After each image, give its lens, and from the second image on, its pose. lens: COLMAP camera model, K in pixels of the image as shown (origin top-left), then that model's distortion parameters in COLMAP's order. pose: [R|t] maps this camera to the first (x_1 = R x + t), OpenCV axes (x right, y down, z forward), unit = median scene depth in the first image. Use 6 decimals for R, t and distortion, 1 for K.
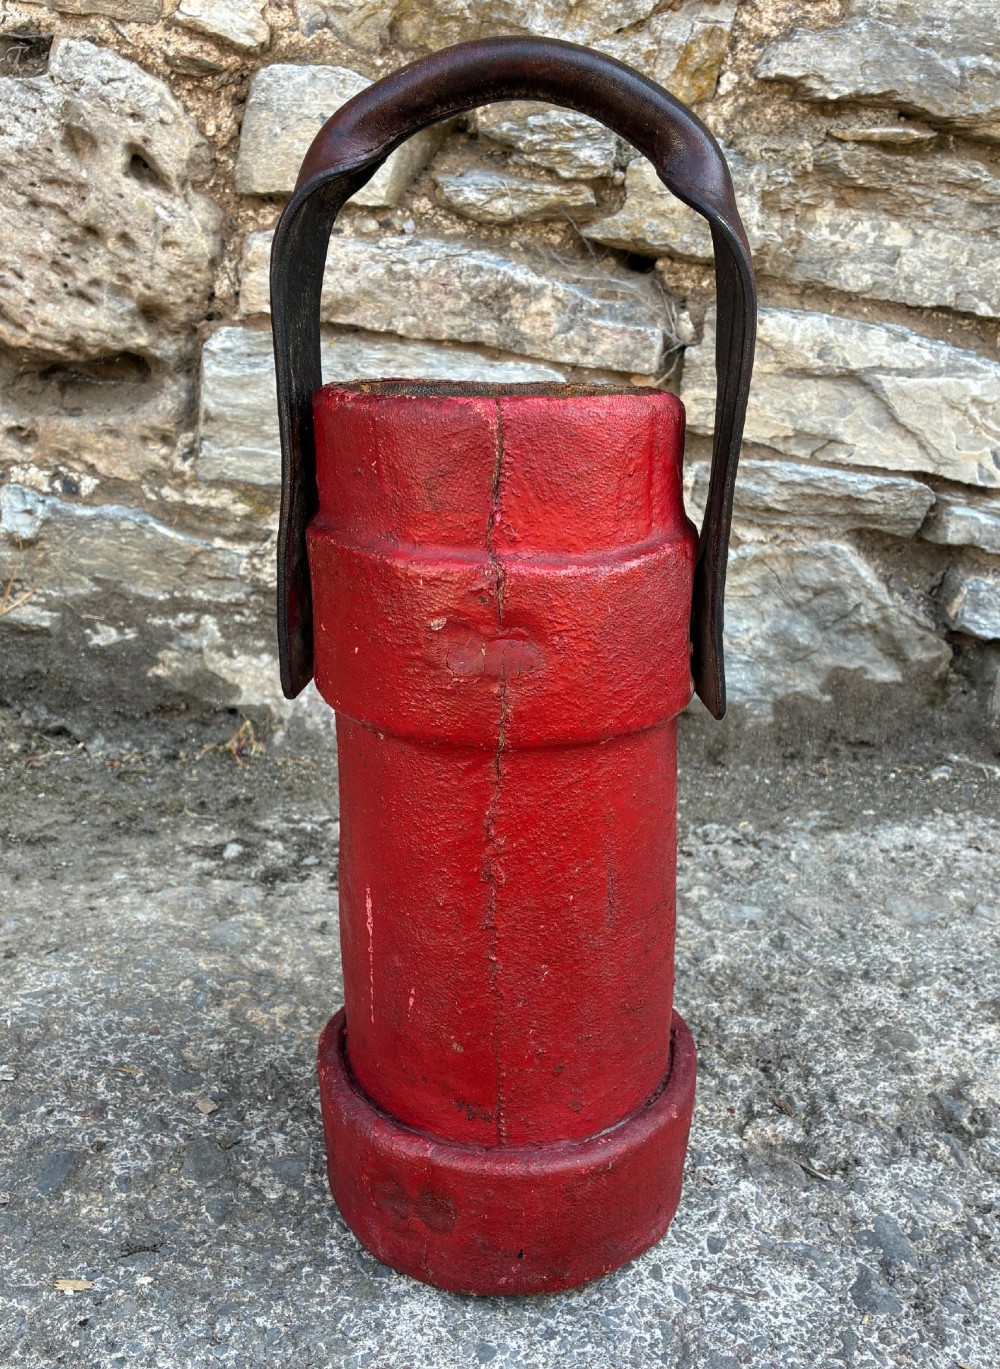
lens RADIAL K [[1312.1, 0, 499.8], [0, 1312.1, 645.3], [0, 0, 1]] dist [0.028713, 0.000000]
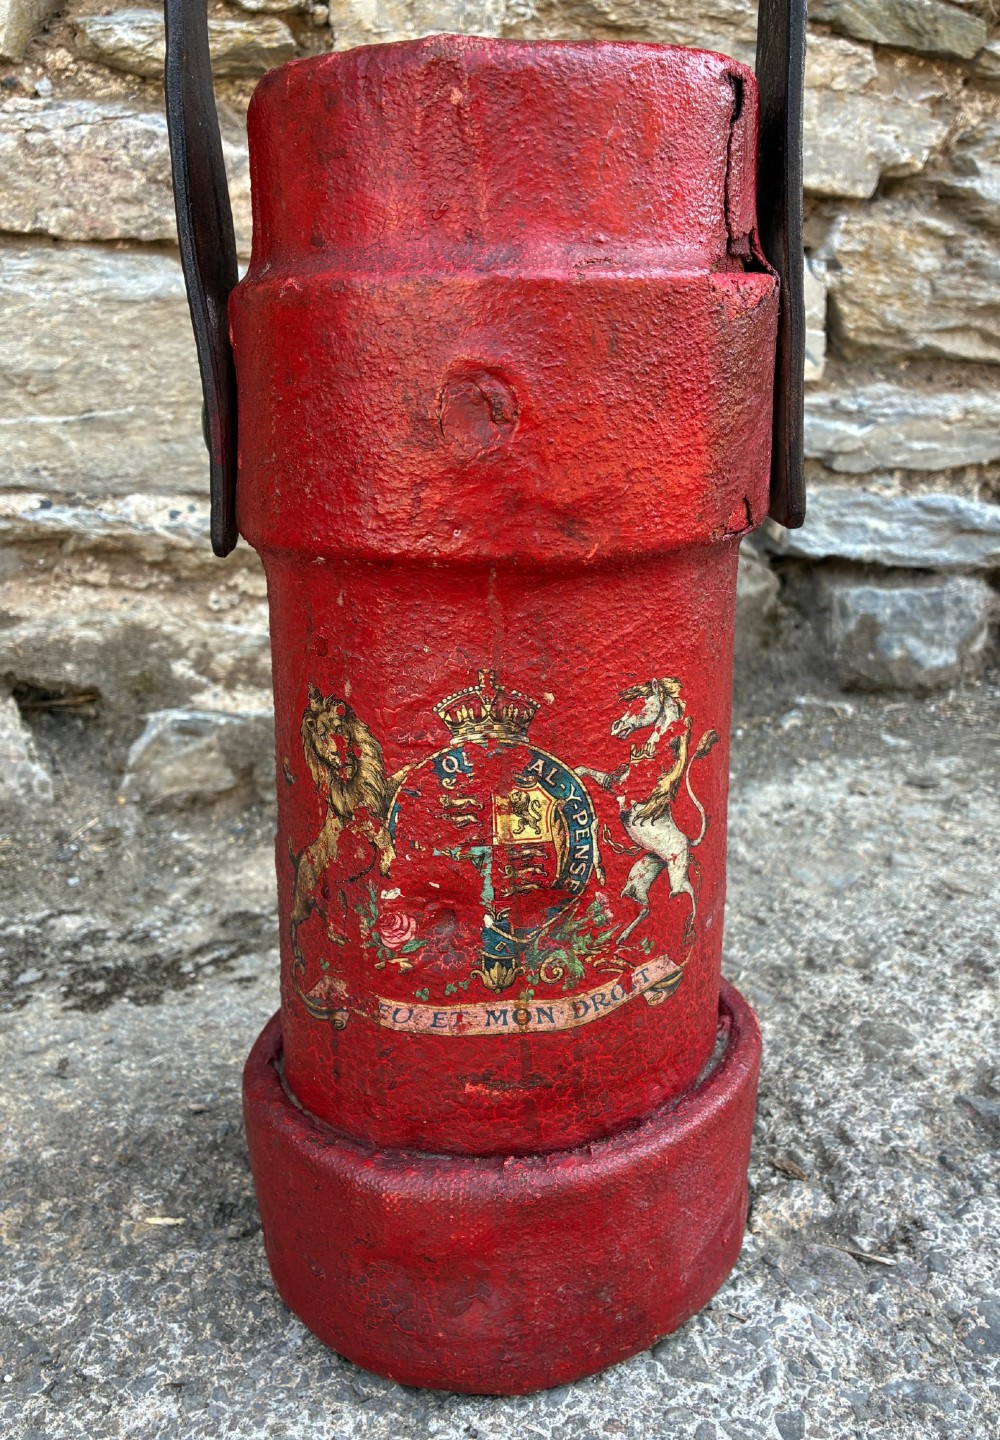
lens RADIAL K [[1265.7, 0, 554.6], [0, 1265.7, 652.7], [0, 0, 1]] dist [0.025369, -0.021752]
pose [[0.953209, -0.147638, 0.263810, -0.031766], [0.159063, 0.987015, -0.022362, 0.054639], [-0.257083, 0.063278, 0.964315, 0.269184]]
